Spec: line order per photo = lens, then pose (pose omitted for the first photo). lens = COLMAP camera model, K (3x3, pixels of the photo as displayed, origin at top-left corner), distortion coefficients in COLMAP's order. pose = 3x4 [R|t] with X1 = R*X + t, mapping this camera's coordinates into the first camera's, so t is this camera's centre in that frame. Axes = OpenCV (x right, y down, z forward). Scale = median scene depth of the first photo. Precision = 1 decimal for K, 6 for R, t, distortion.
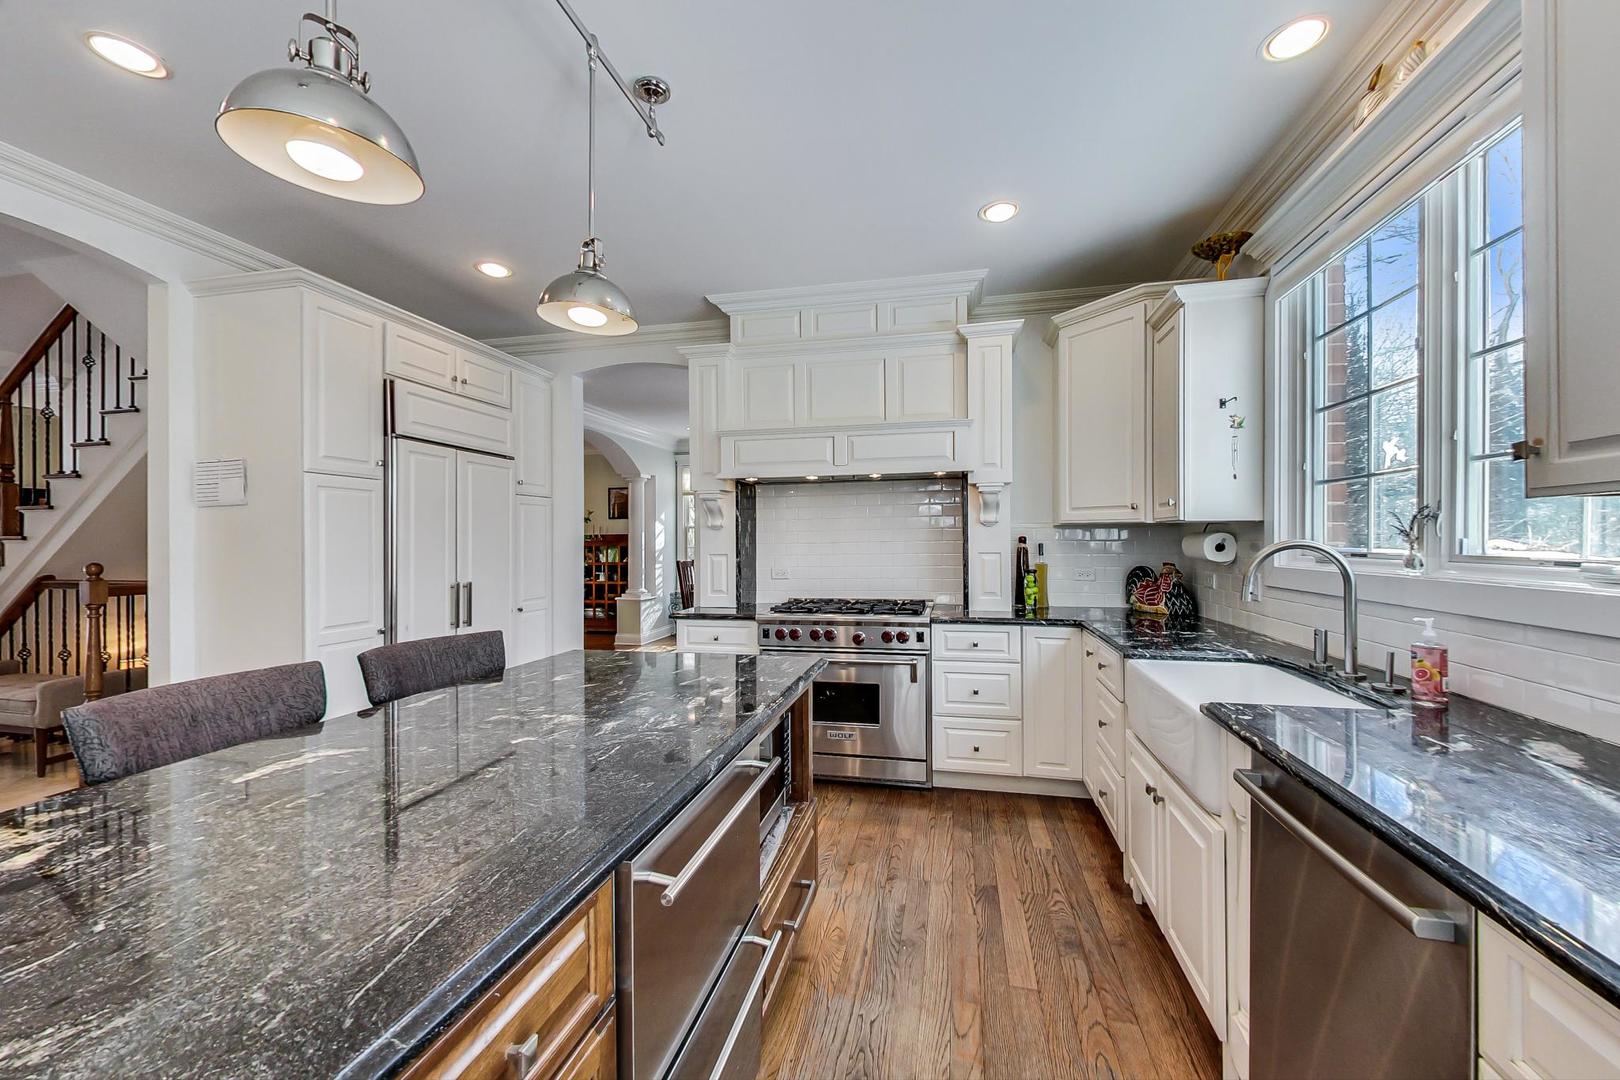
lens RADIAL K [[638.7, 0, 814.9], [0, 638.7, 543.7], [0, 0, 1]] dist [0.001690, 0.000141]
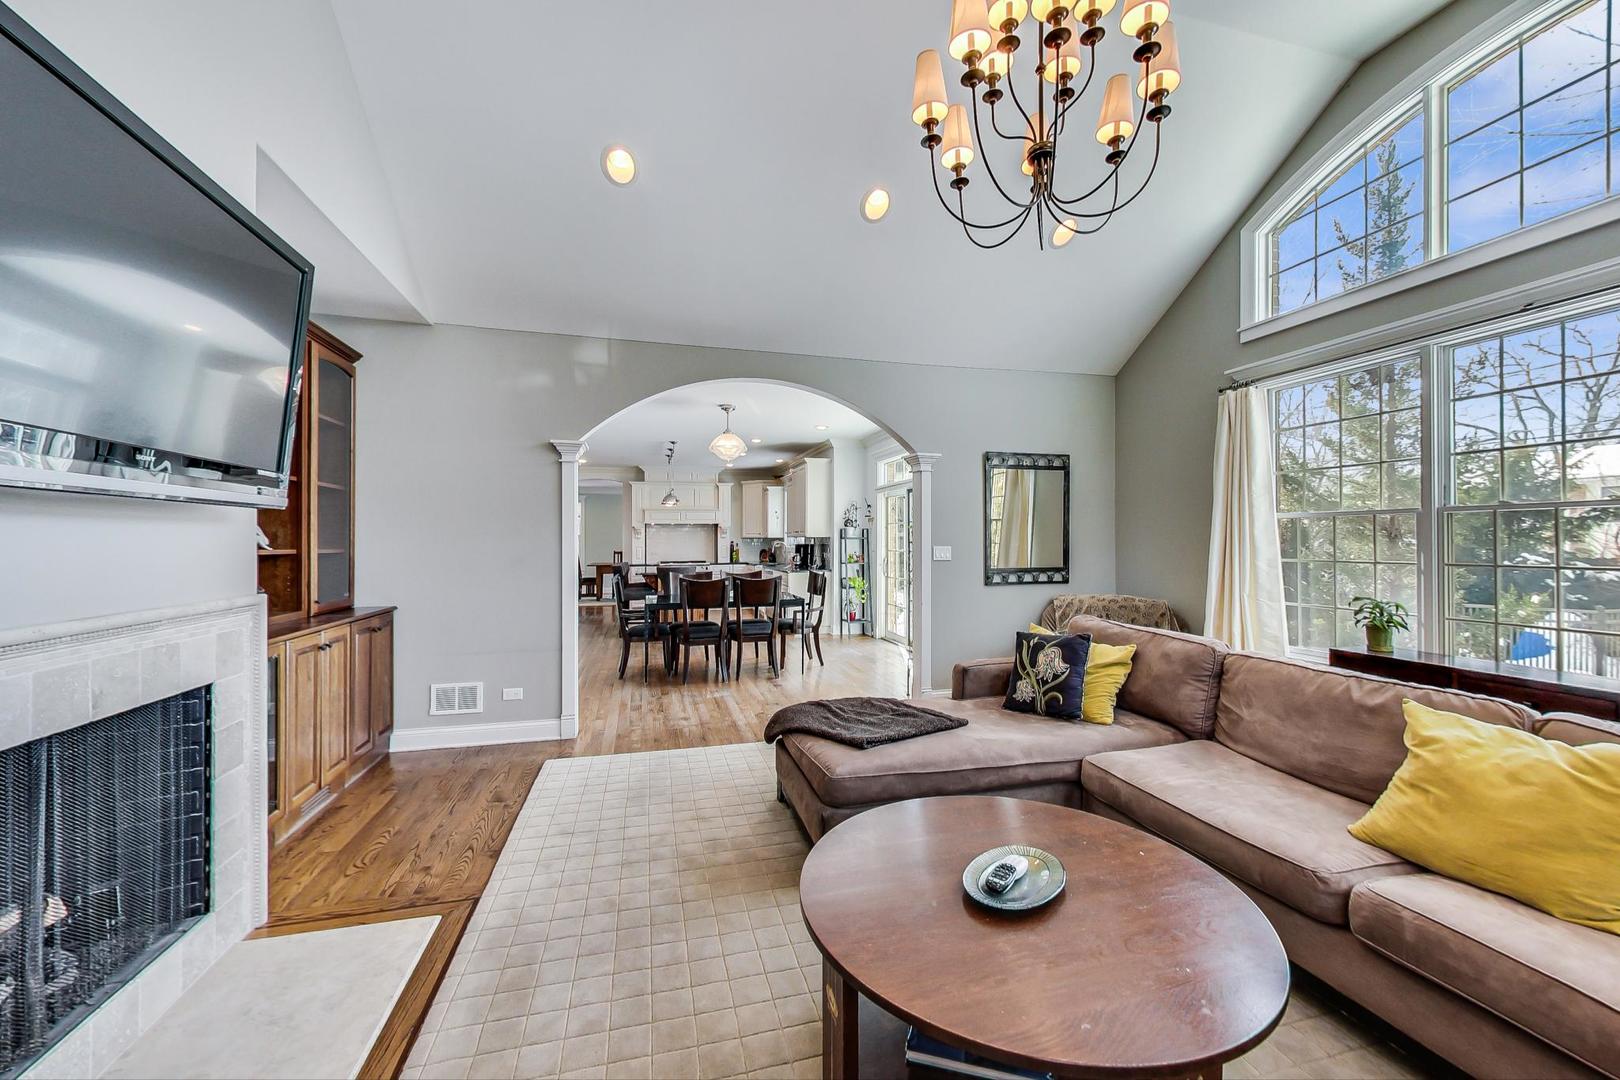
lens RADIAL K [[633.2, 0, 808.0], [0, 633.2, 536.3], [0, 0, 1]] dist [0.014127, 0.000208]
pose [[0.892186, 0.003965, 0.451650, -0.967112], [0.003389, 0.999875, -0.015472, 0.019797], [-0.451655, 0.015335, 0.892061, -2.529383]]
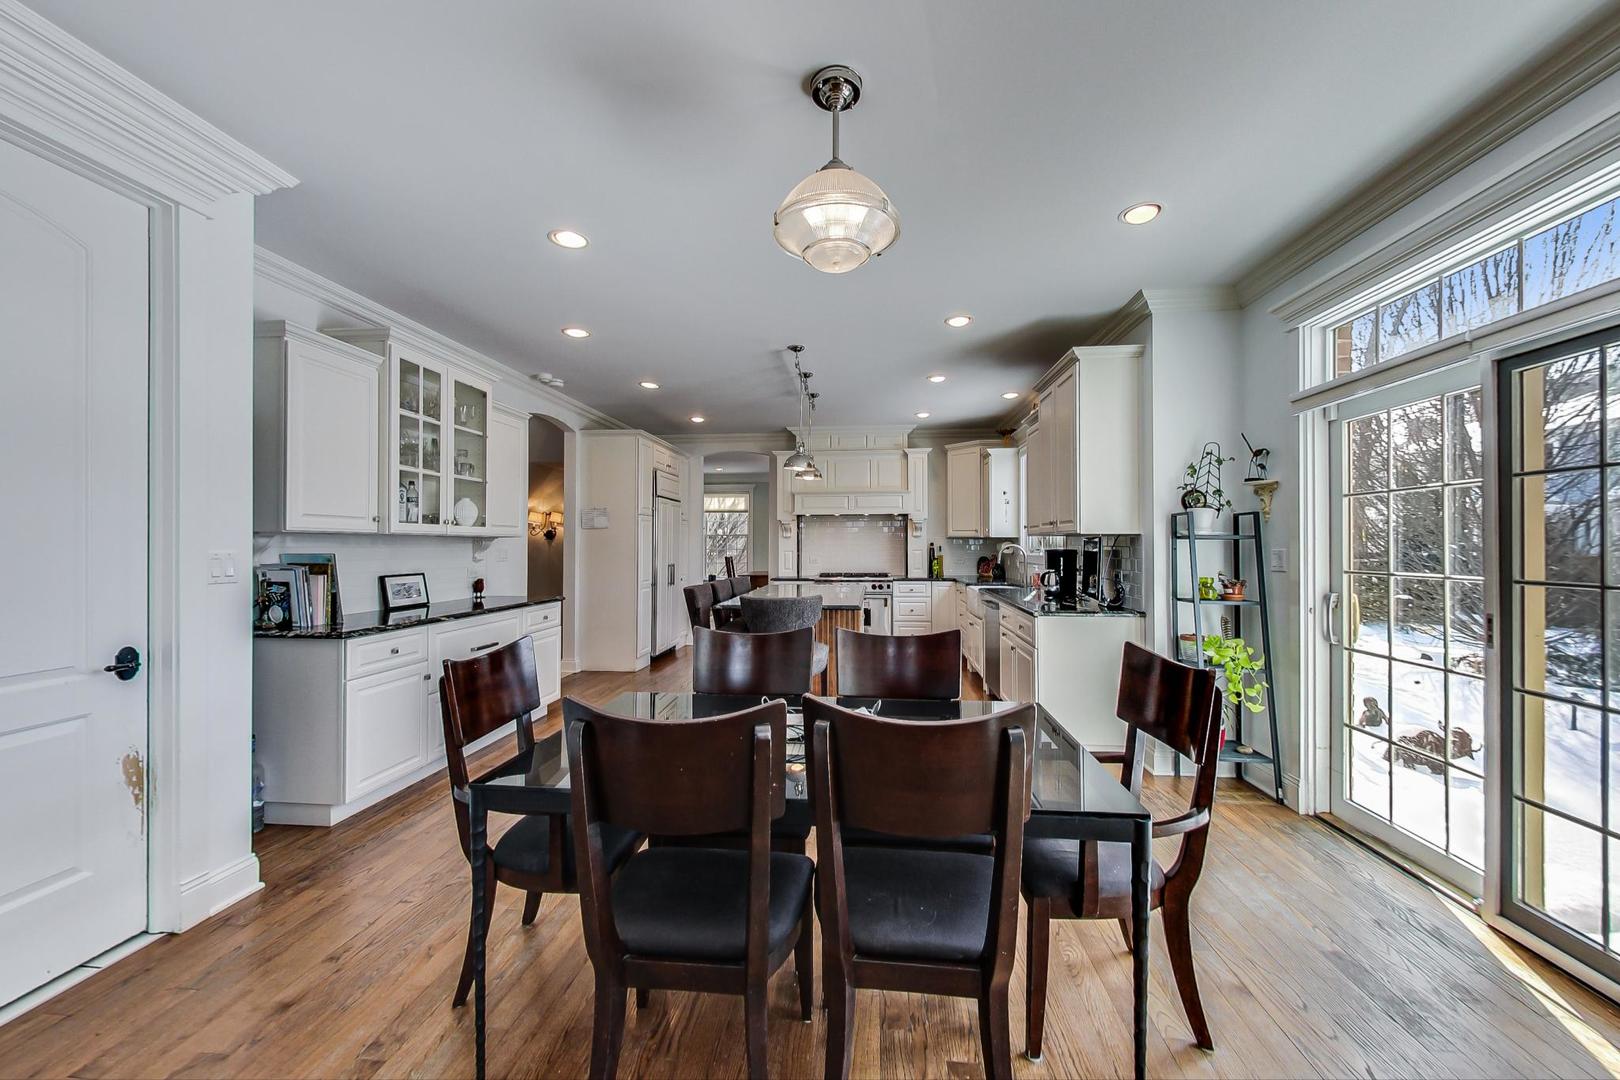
lens RADIAL K [[617.3, 0, 810.0], [0, 617.3, 540.0], [0, 0, 1]] dist [0.000055, 0.000016]
pose [[0.993466, 0.006094, 0.113969, -0.365727], [-0.004572, 0.999897, -0.013614, 0.010196], [-0.114041, 0.013004, 0.993391, -1.162096]]
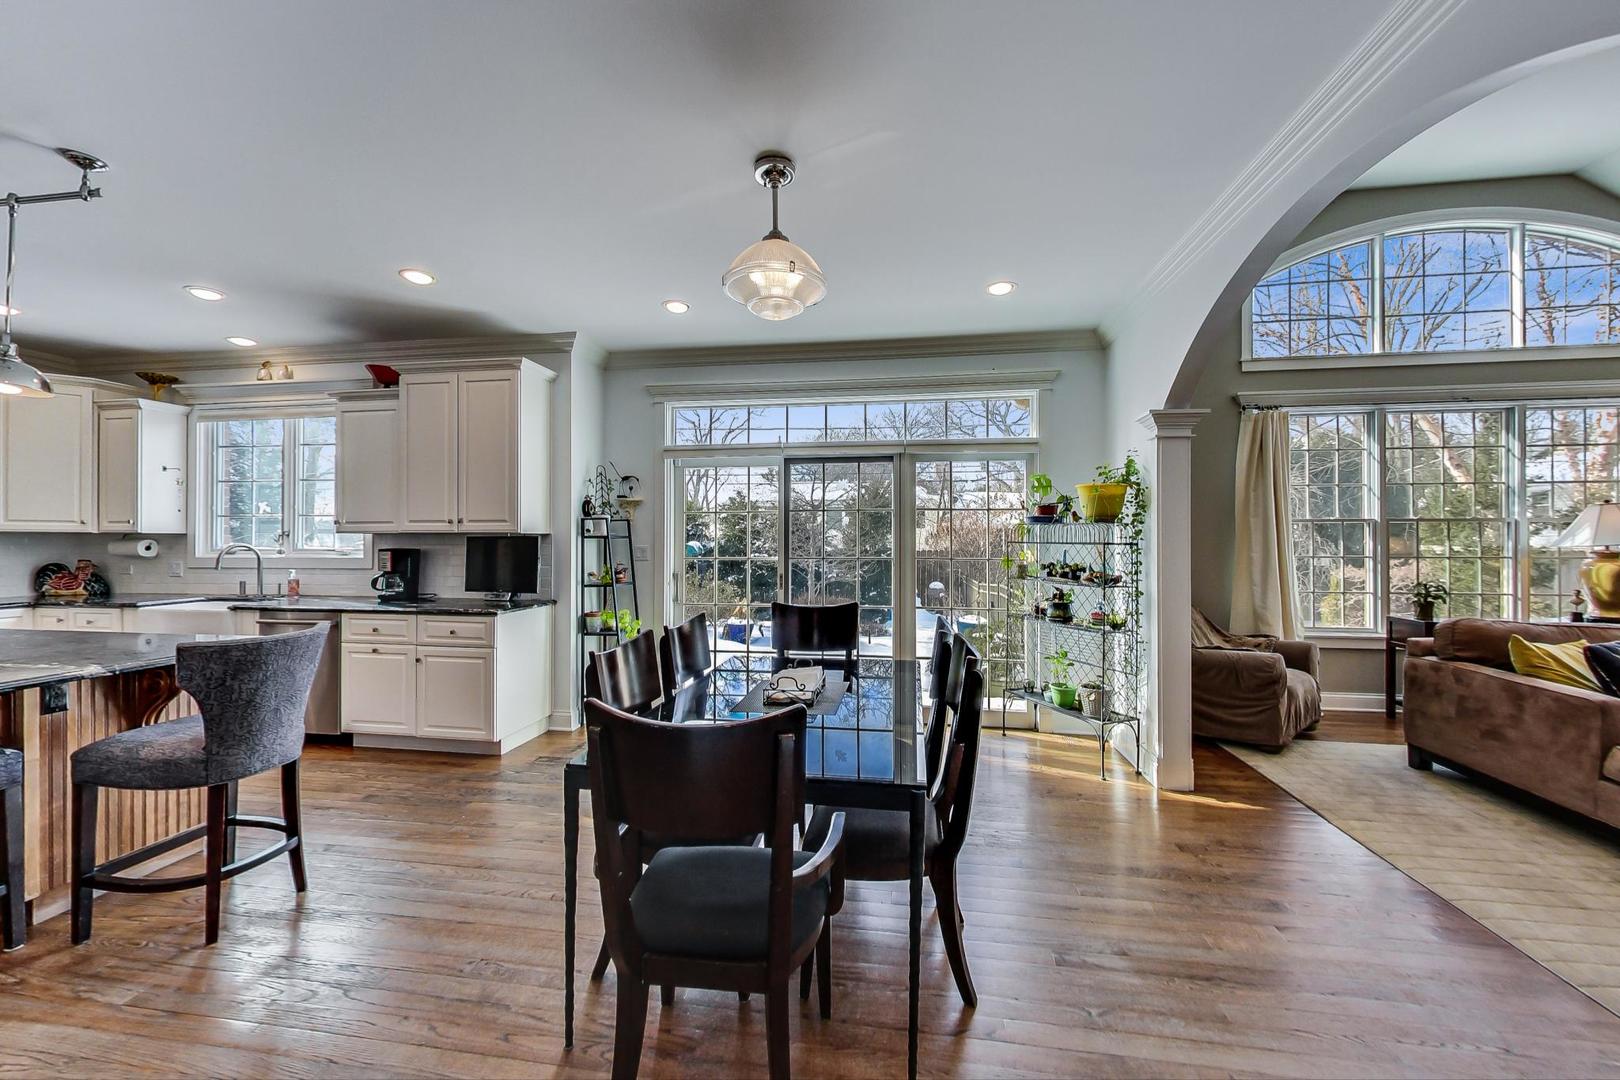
lens RADIAL K [[626.0, 0, 810.0], [0, 626.0, 540.0], [0, 0, 1]] dist [0.000784, 0.000120]
pose [[-0.053108, 0.008476, 0.998553, -0.998878], [0.007601, 0.999938, -0.008084, 0.009574], [-0.998560, 0.007160, -0.053170, -0.597051]]
